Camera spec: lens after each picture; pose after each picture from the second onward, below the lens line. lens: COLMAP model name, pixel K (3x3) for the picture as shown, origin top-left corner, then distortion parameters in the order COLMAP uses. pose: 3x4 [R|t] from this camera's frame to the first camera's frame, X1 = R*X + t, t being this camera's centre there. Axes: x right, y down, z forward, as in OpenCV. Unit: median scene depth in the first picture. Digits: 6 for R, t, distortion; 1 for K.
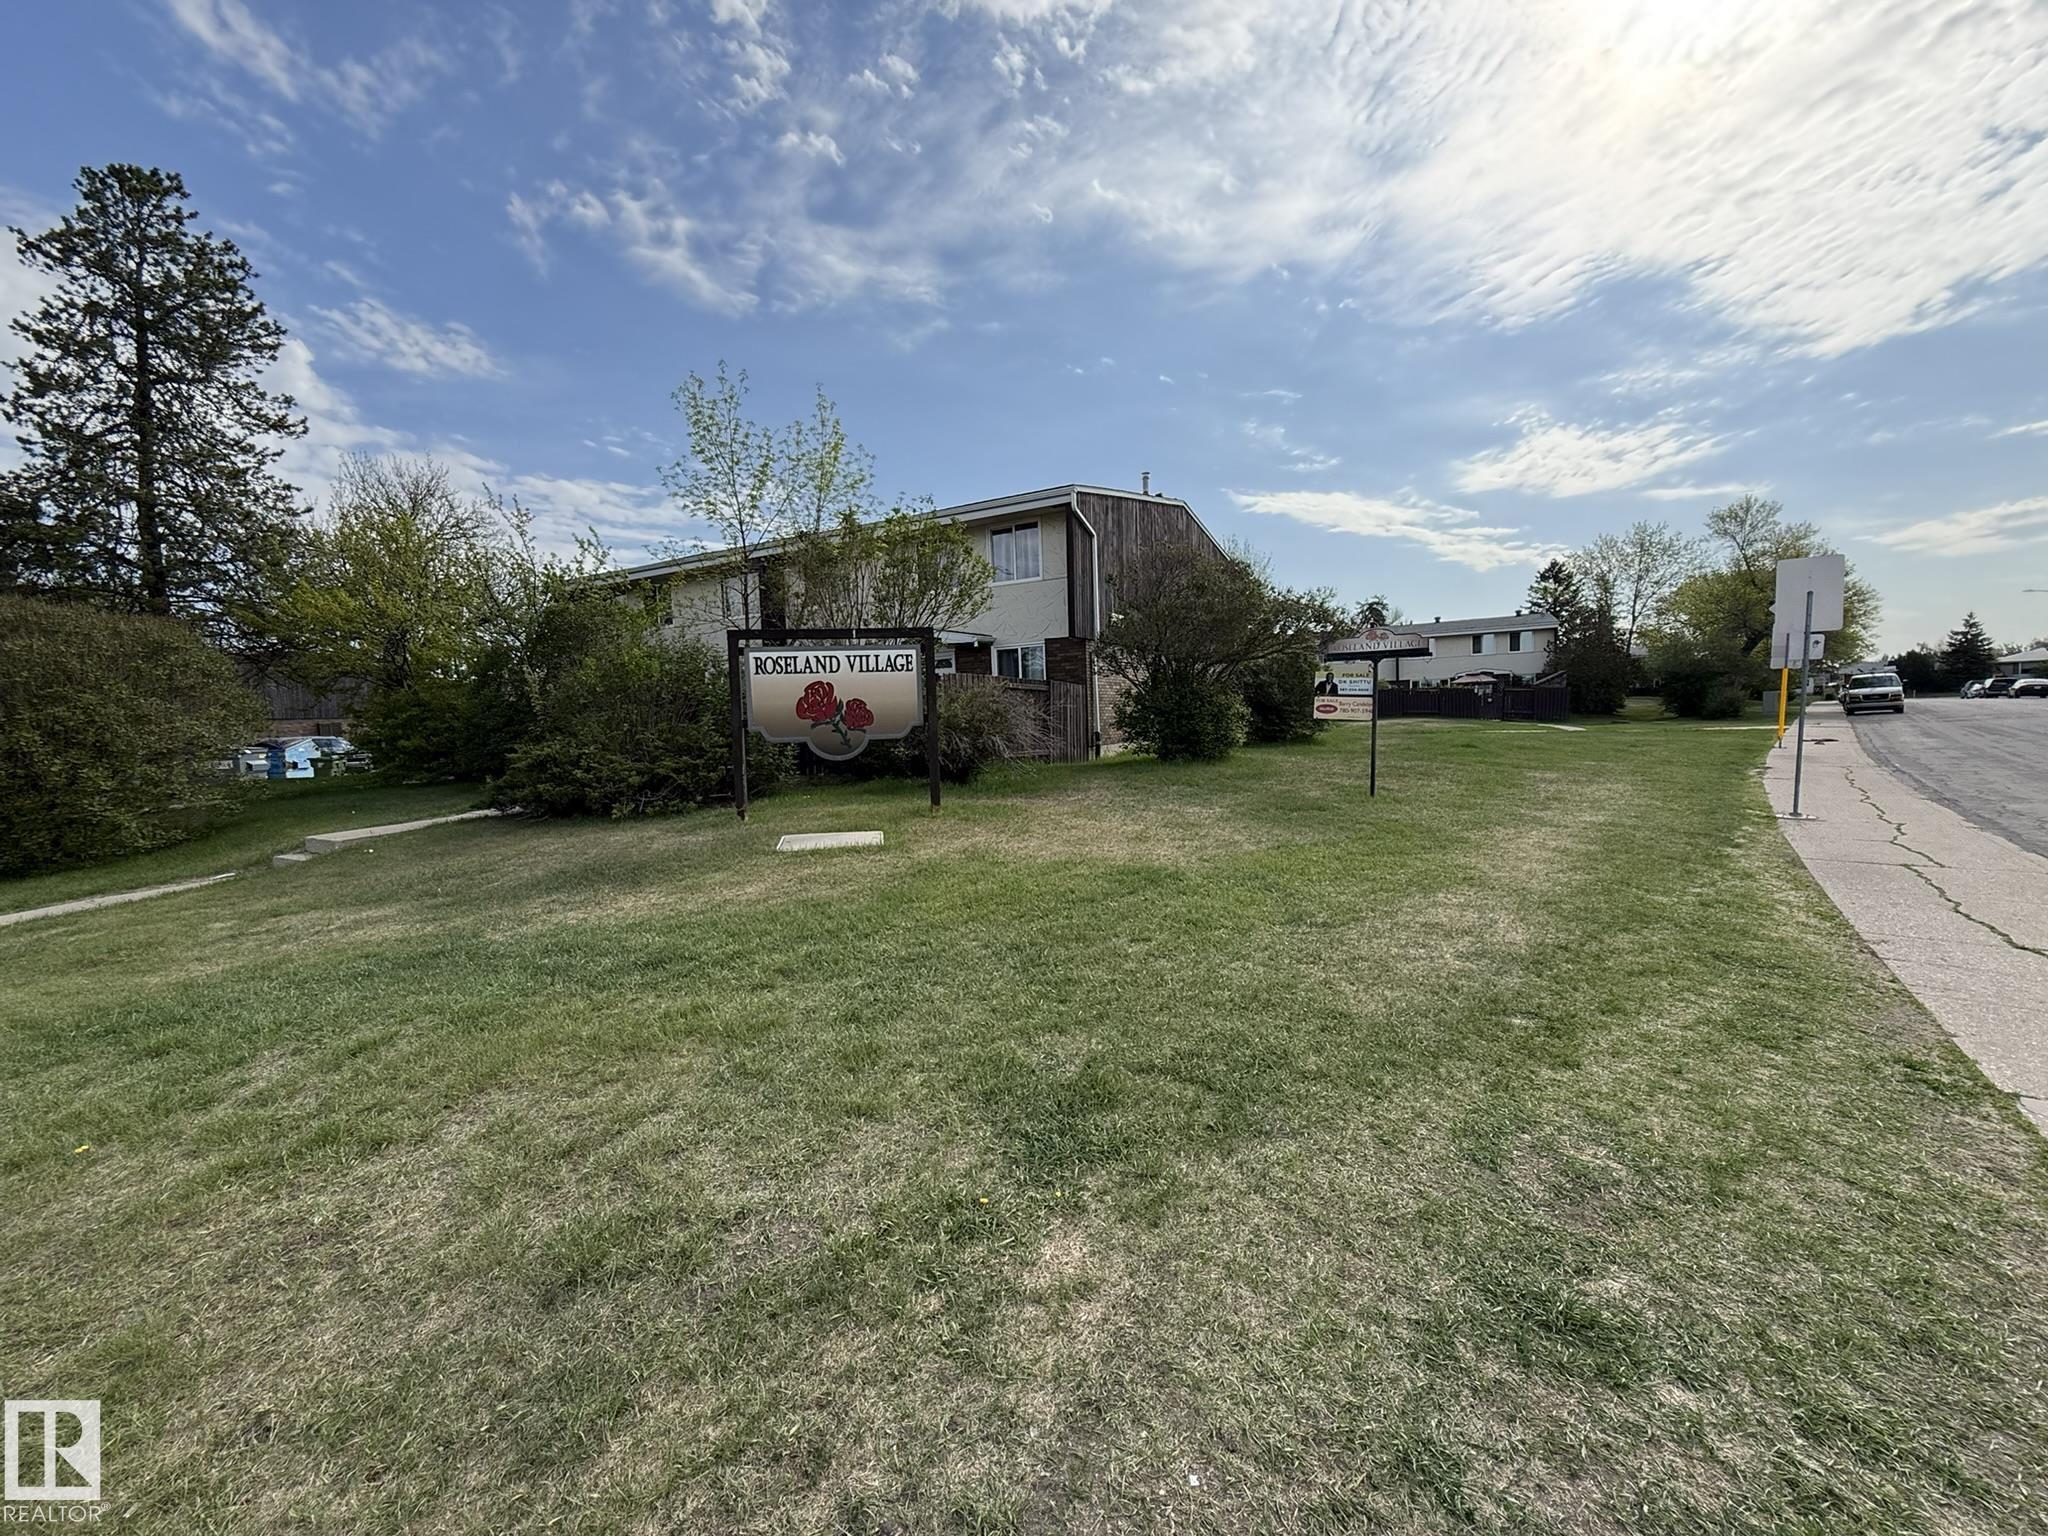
lens RADIAL K [[813.2, 0, 1026.1], [0, 813.2, 771.7], [0, 0, 1]] dist [-0.000298, -0.000110]
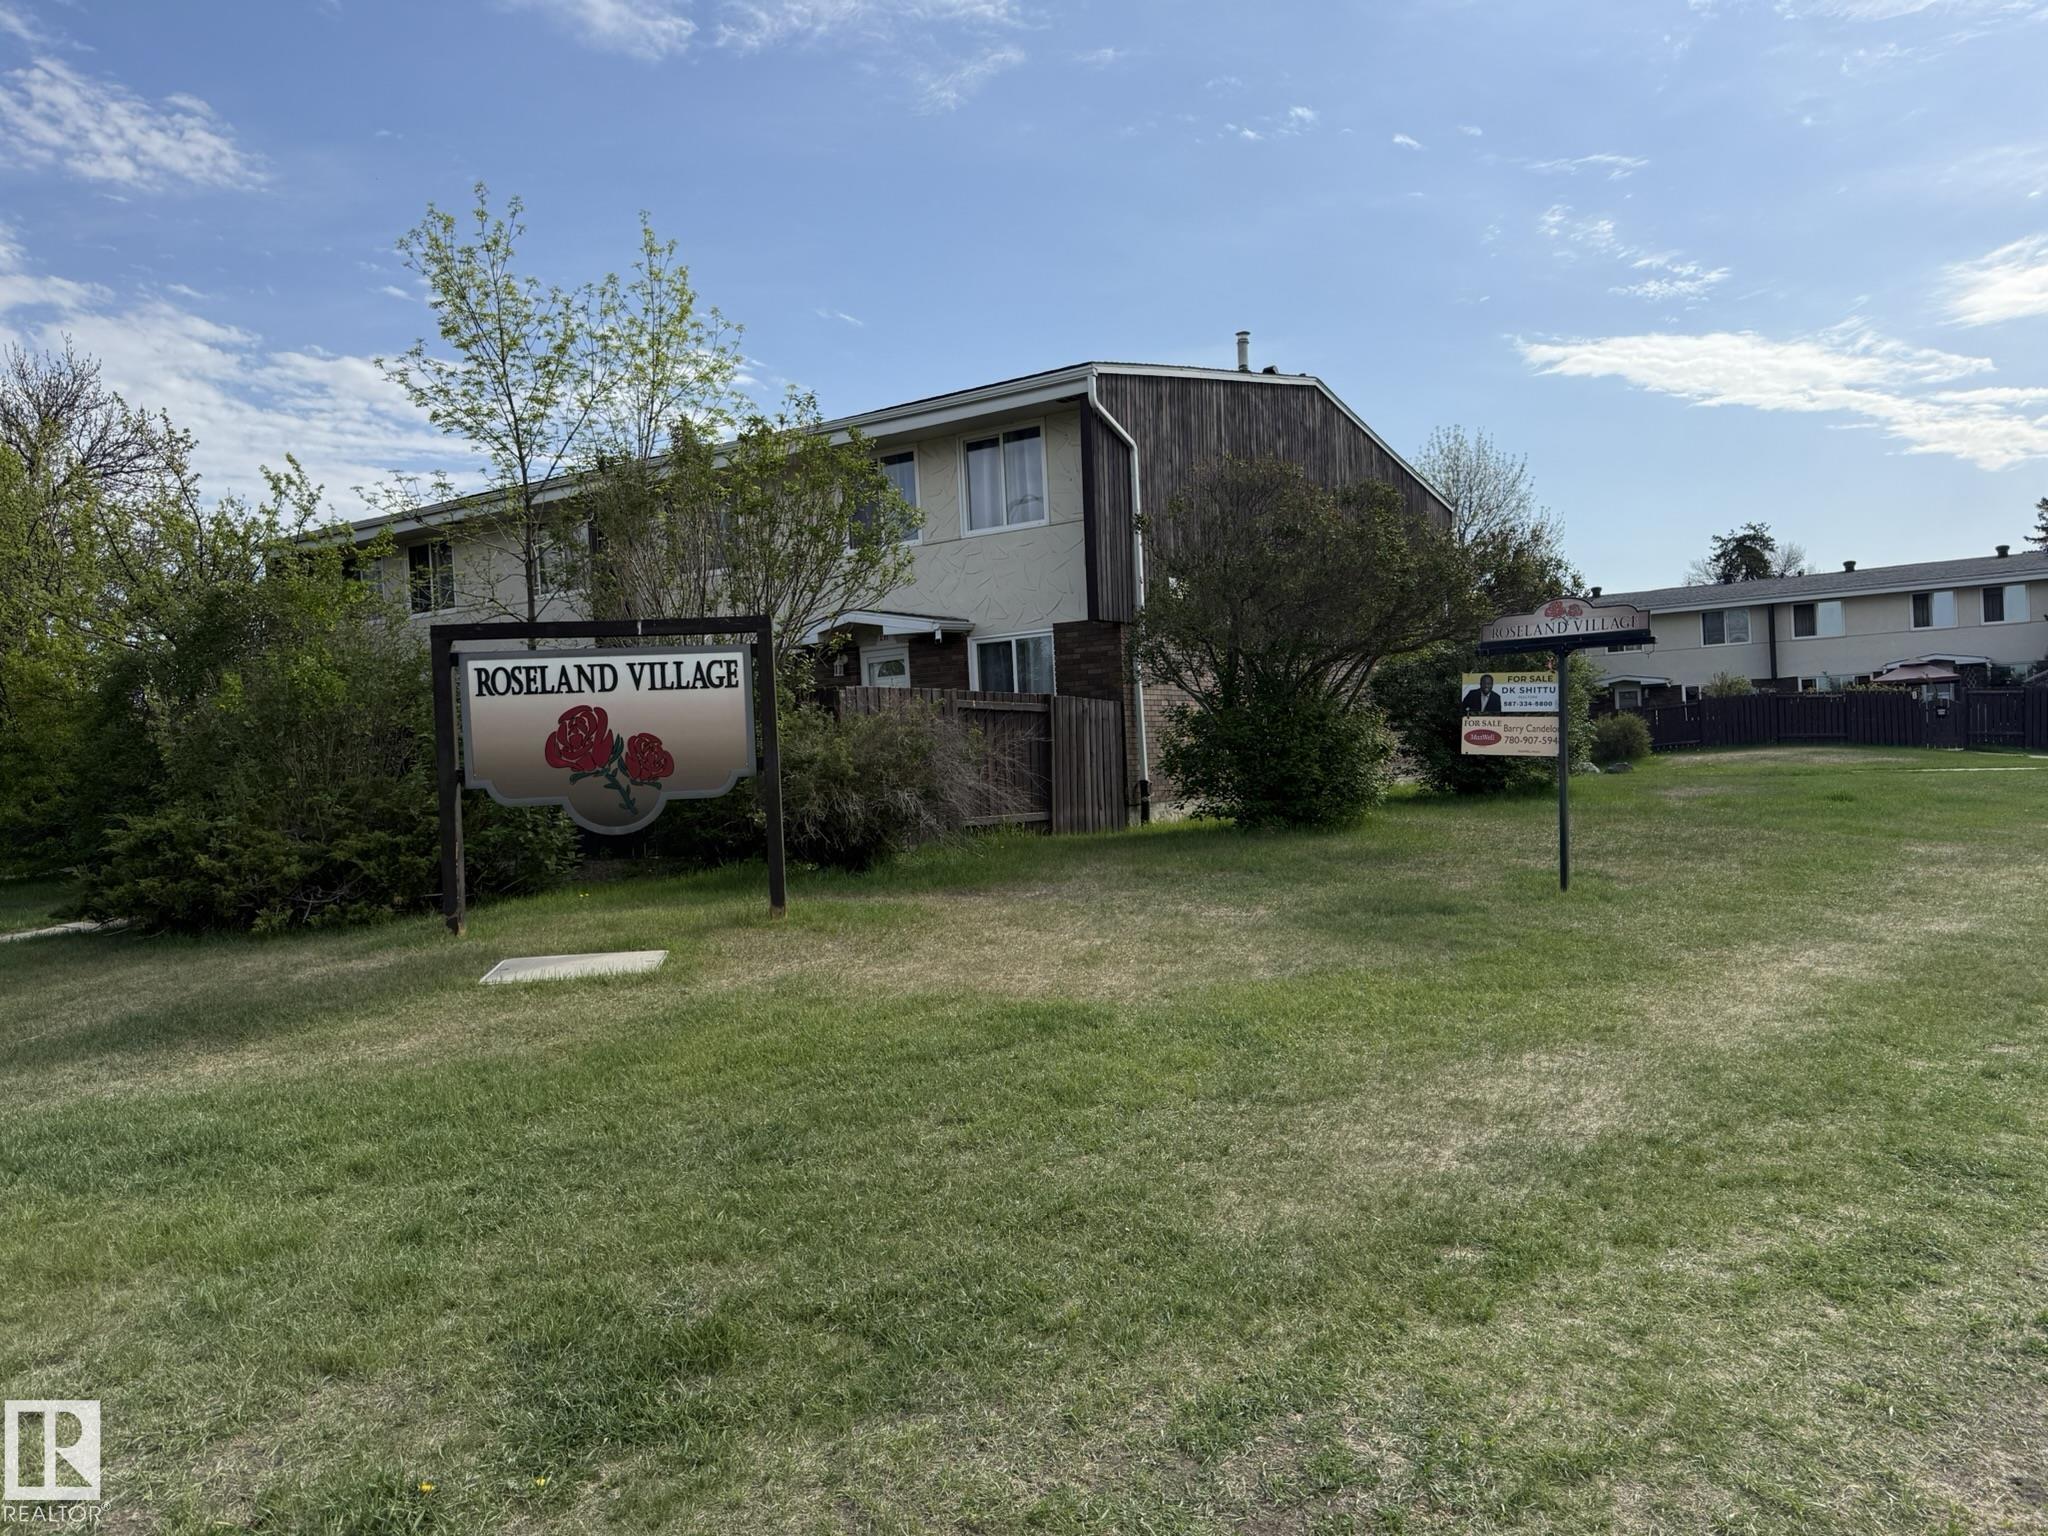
lens RADIAL K [[1437.9, 0, 1024.0], [0, 1437.9, 768.0], [0, 0, 1]] dist [0.107743, -0.163942]
pose [[0.997060, -0.012274, -0.075639, 0.129096], [0.007898, 0.998292, -0.057889, 0.001110], [0.076221, 0.057121, 0.995453, -0.049054]]
